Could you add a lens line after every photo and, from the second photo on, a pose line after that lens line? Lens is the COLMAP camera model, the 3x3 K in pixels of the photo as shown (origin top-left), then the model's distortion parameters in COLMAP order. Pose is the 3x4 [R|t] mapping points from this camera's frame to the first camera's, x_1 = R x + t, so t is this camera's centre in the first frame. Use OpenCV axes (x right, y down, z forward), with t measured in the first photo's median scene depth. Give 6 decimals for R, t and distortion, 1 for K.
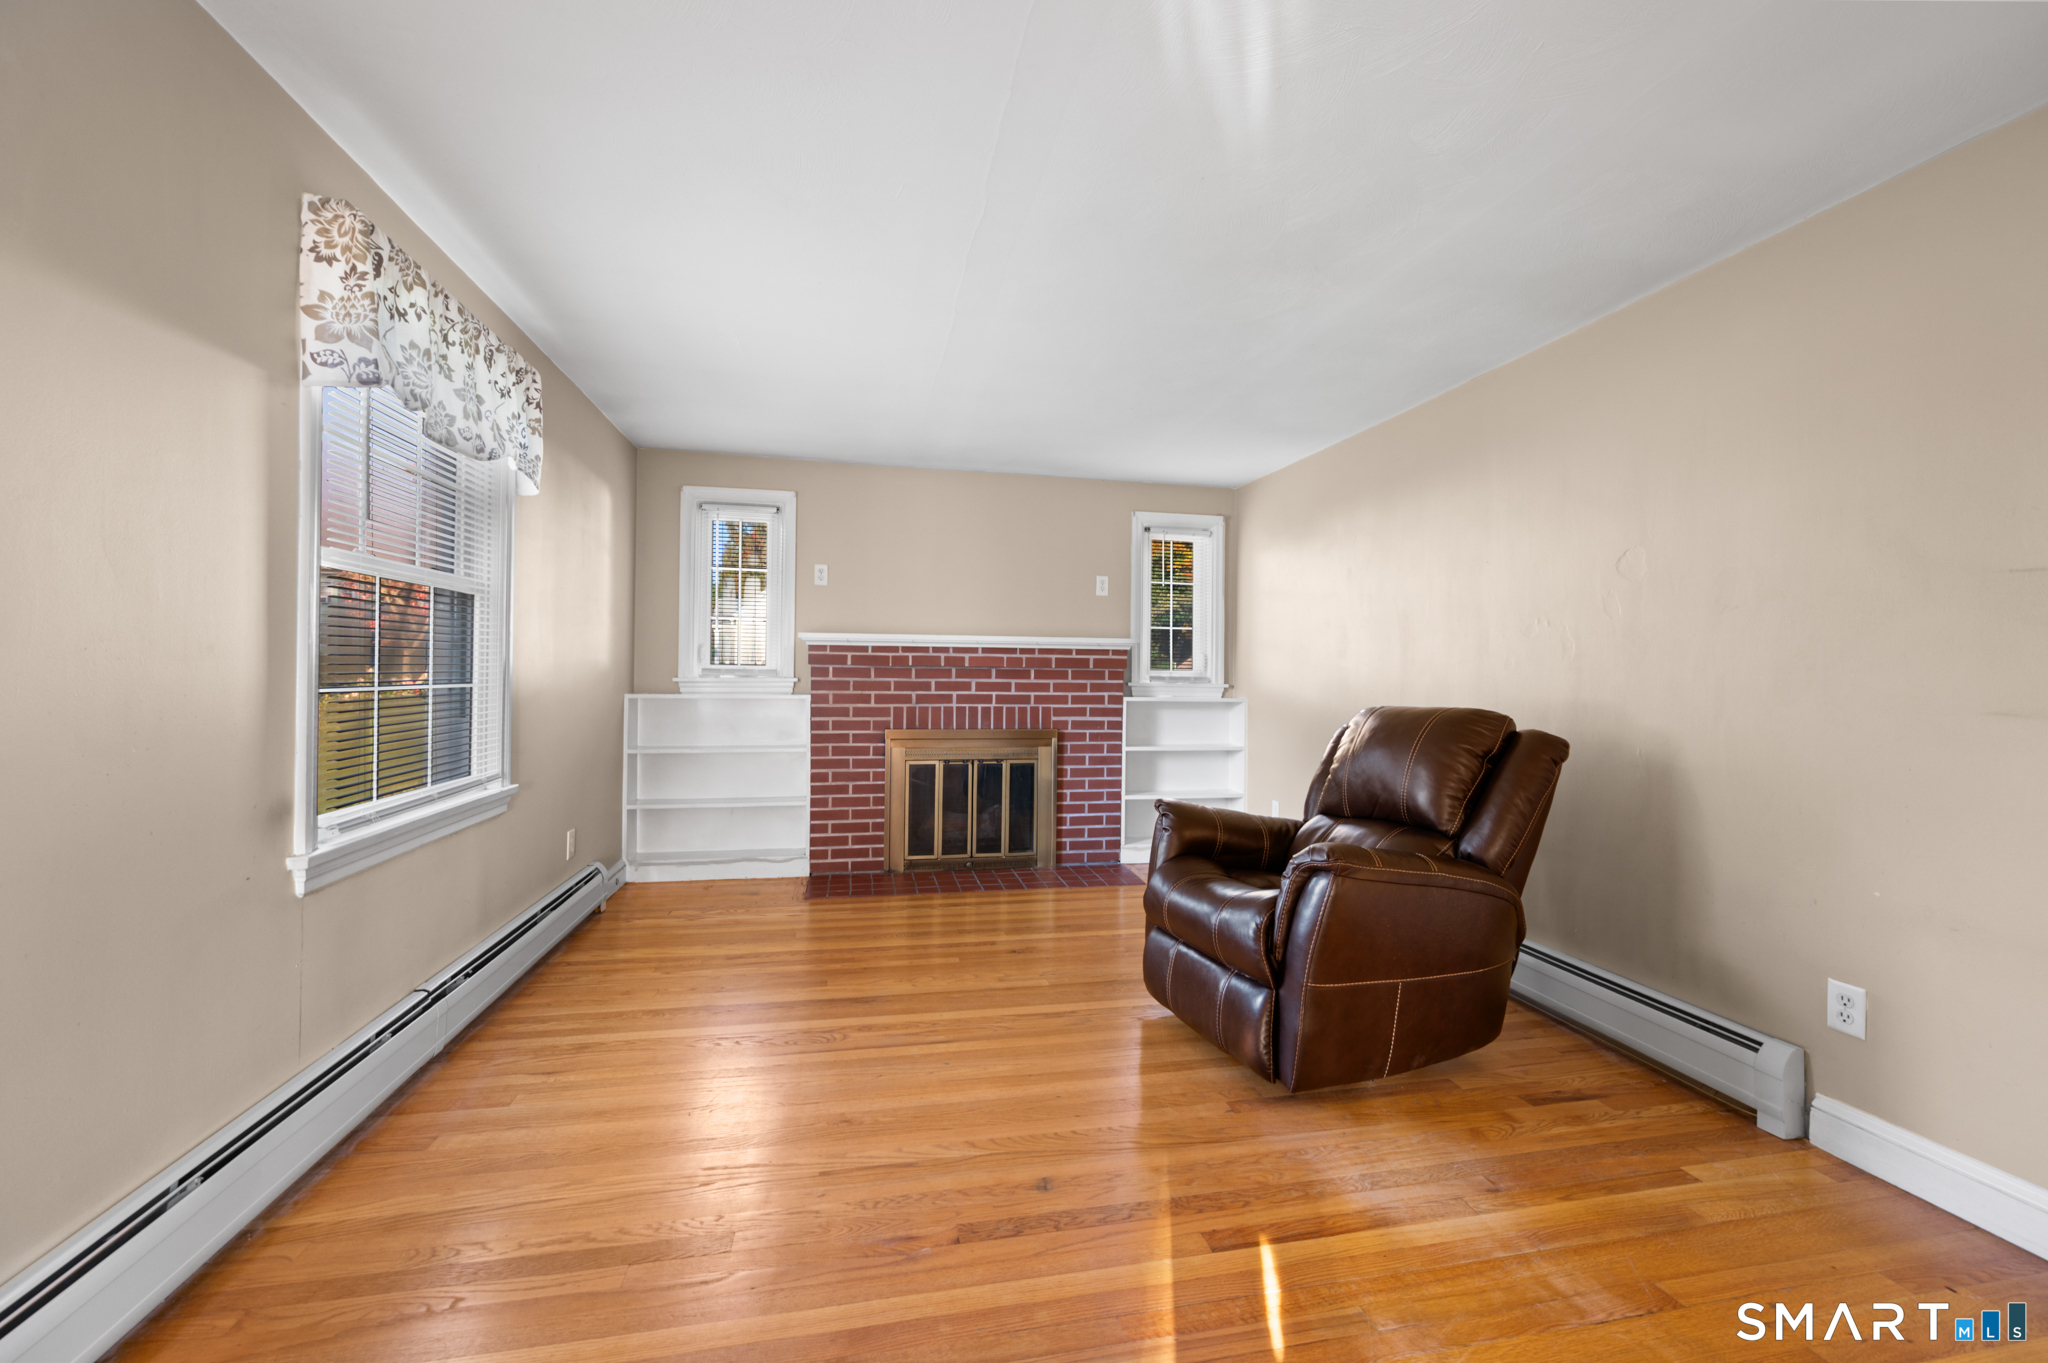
lens RADIAL K [[823.5, 0, 1021.3], [0, 823.5, 678.3], [0, 0, 1]] dist [0.000205, 0.000146]
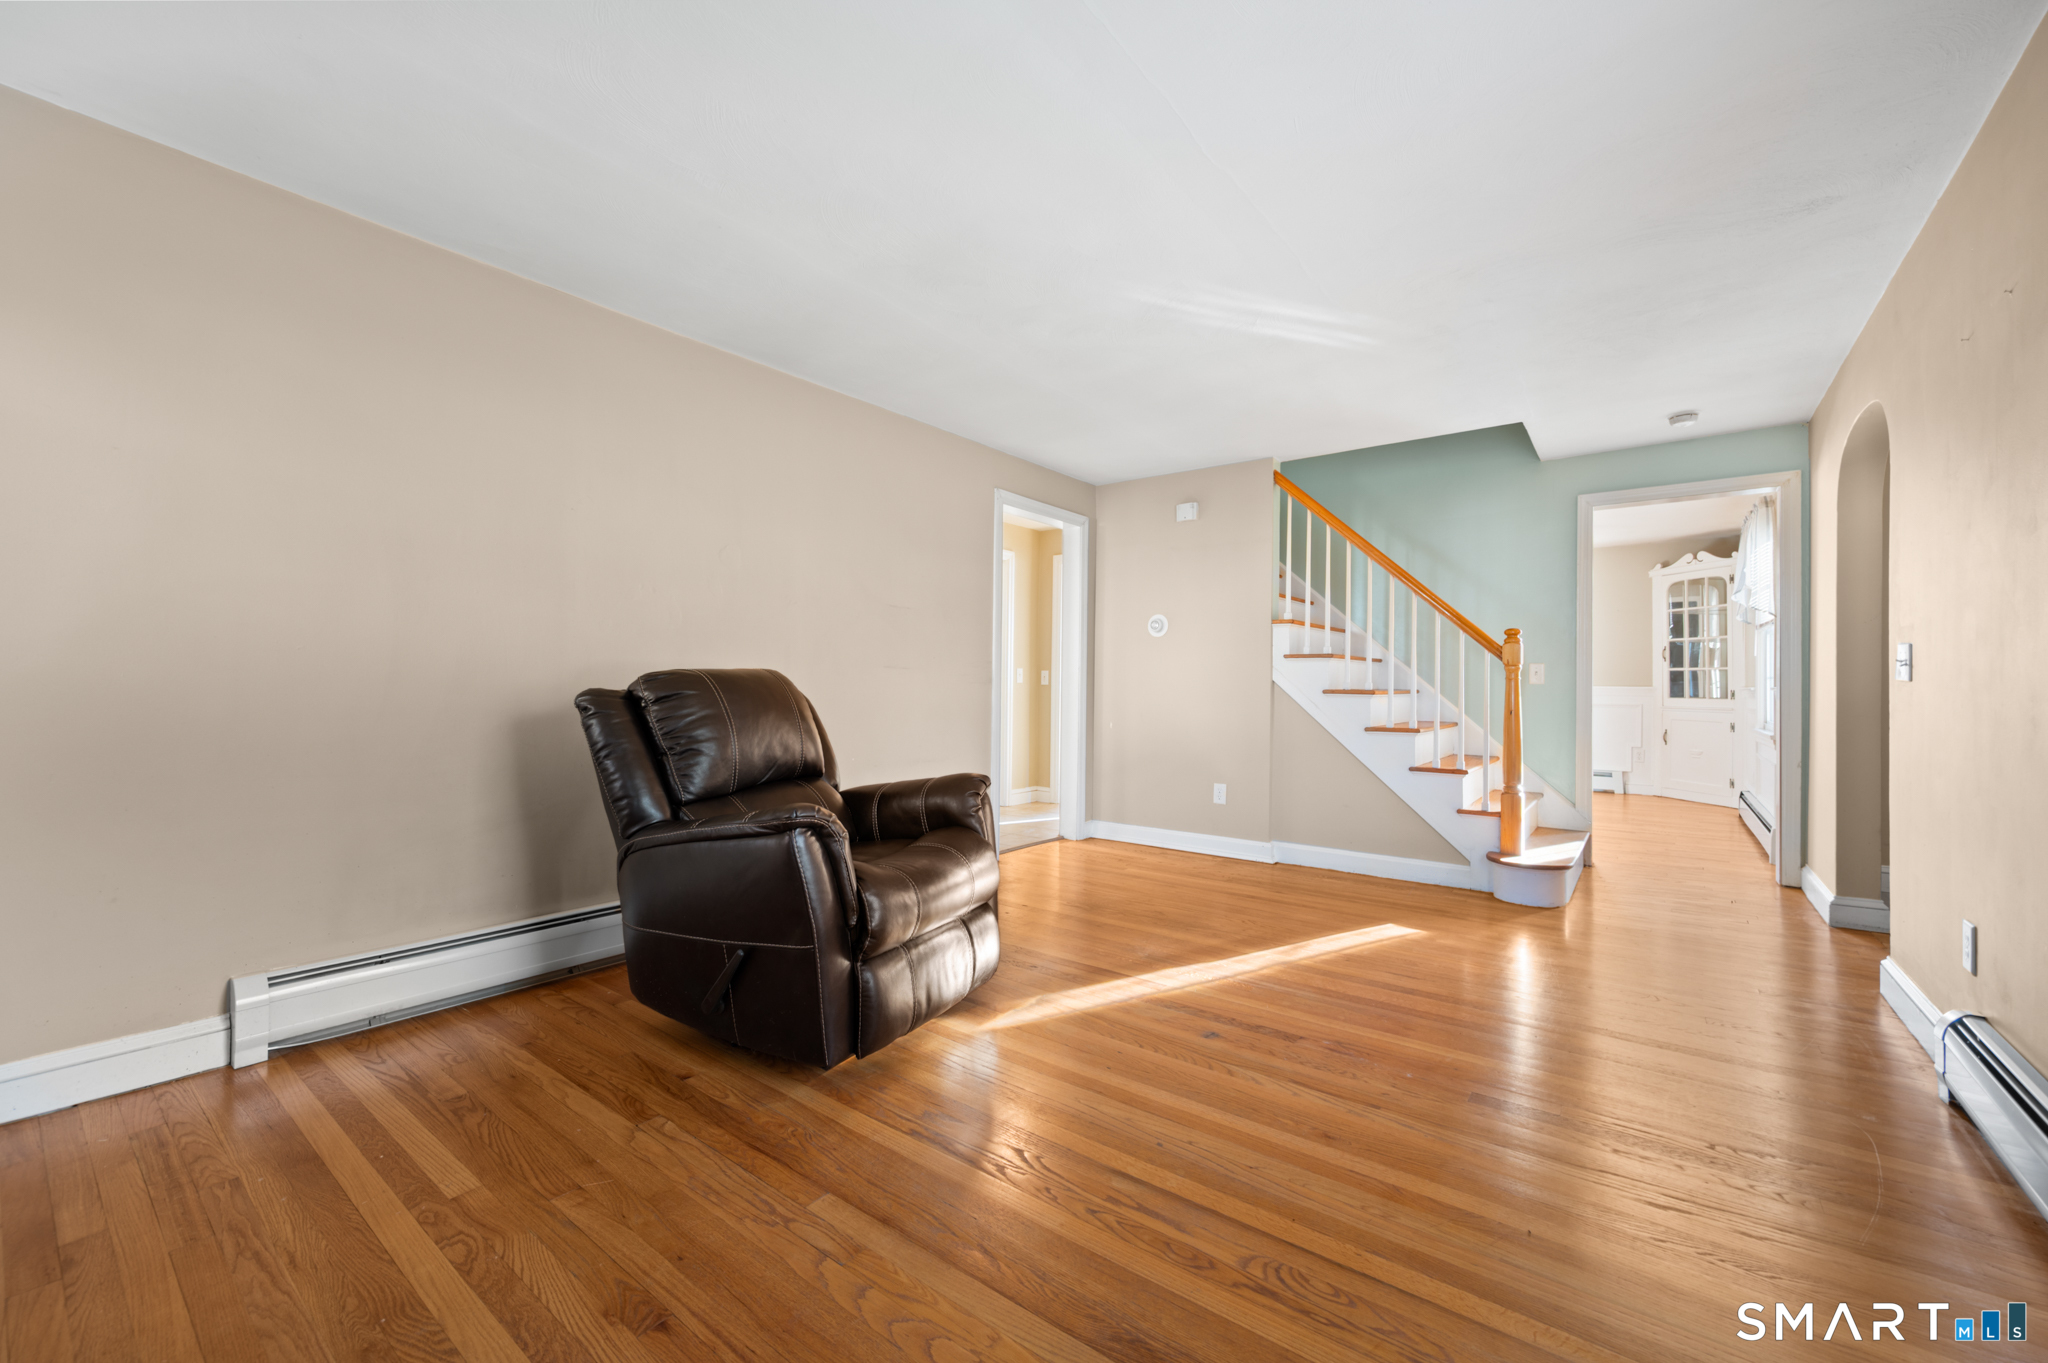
lens RADIAL K [[823.5, 0, 1013.8], [0, 823.5, 677.4], [0, 0, 1]] dist [0.000205, 0.000146]
pose [[-0.654184, -0.012100, 0.756238, -0.716987], [-0.010566, 0.999921, 0.006859, 0.042950], [-0.756261, -0.003504, -0.654260, 2.008709]]
